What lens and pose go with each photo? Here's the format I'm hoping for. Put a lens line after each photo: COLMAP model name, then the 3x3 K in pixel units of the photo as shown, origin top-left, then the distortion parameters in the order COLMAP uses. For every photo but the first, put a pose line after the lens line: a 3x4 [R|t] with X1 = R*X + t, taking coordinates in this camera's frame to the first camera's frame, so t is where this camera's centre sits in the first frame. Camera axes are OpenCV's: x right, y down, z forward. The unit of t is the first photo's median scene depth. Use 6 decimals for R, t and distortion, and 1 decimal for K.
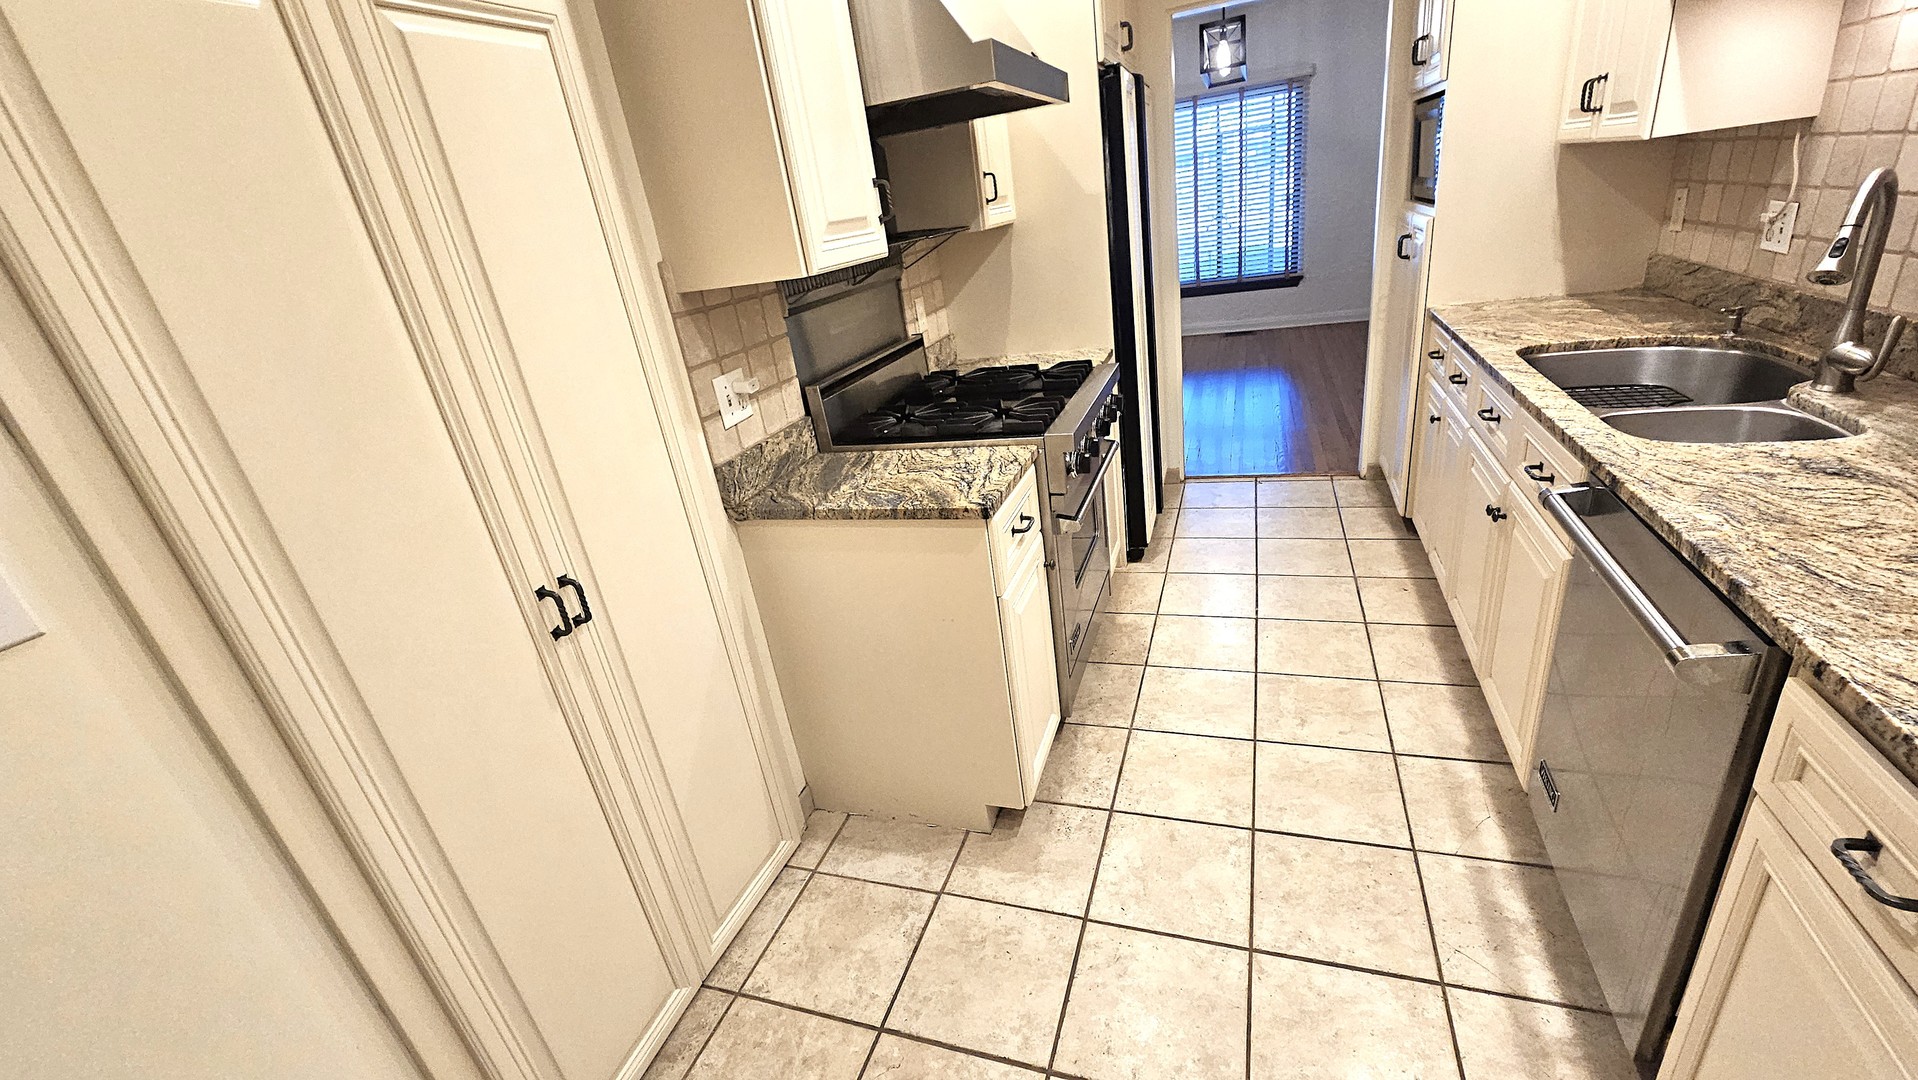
lens RADIAL K [[787.0, 0, 958.3], [0, 787.0, 552.8], [0, 0, 1]] dist [-0.002131, 0.000017]
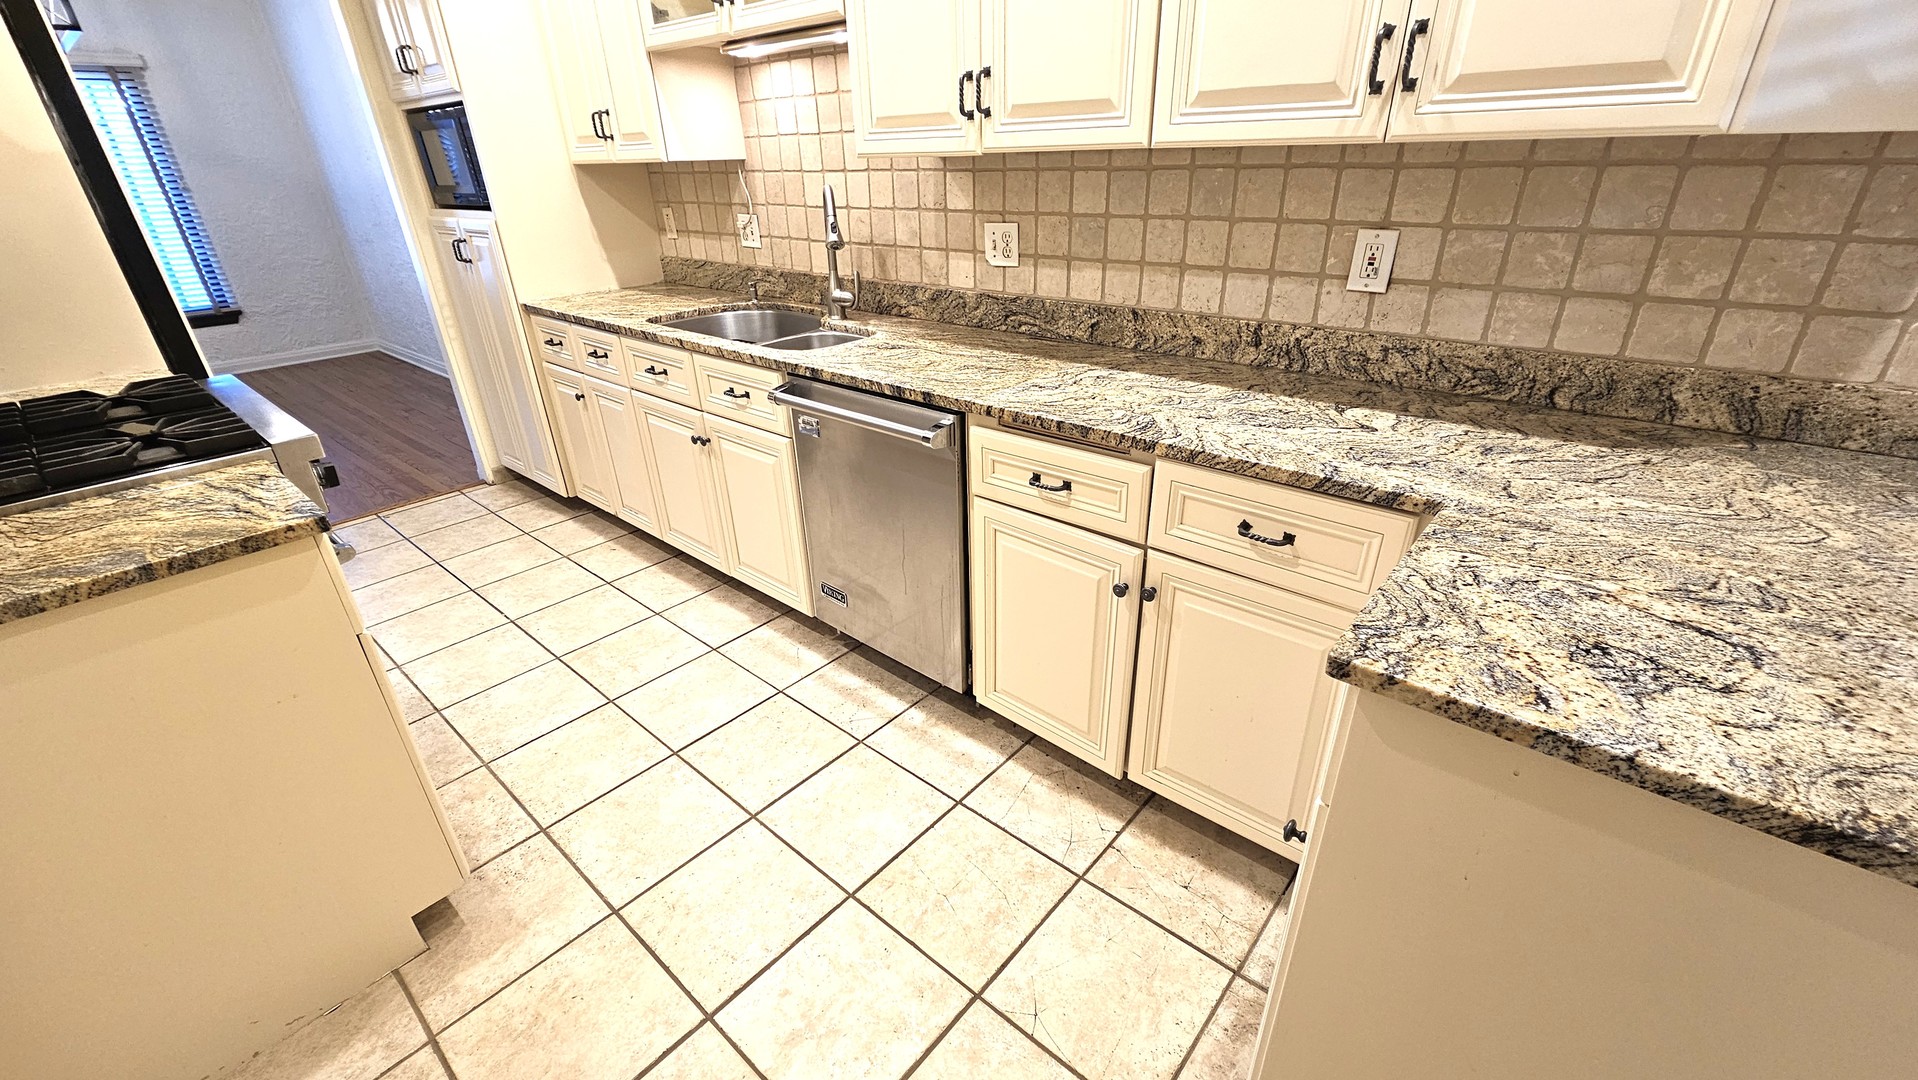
lens RADIAL K [[787.0, 0, 958.5], [0, 787.0, 552.8], [0, 0, 1]] dist [-0.002131, 0.000017]
pose [[0.371509, -0.299348, 0.878847, -0.344425], [0.349206, 0.922139, 0.166477, 0.052799], [-0.860254, 0.245051, 0.447117, 0.112224]]
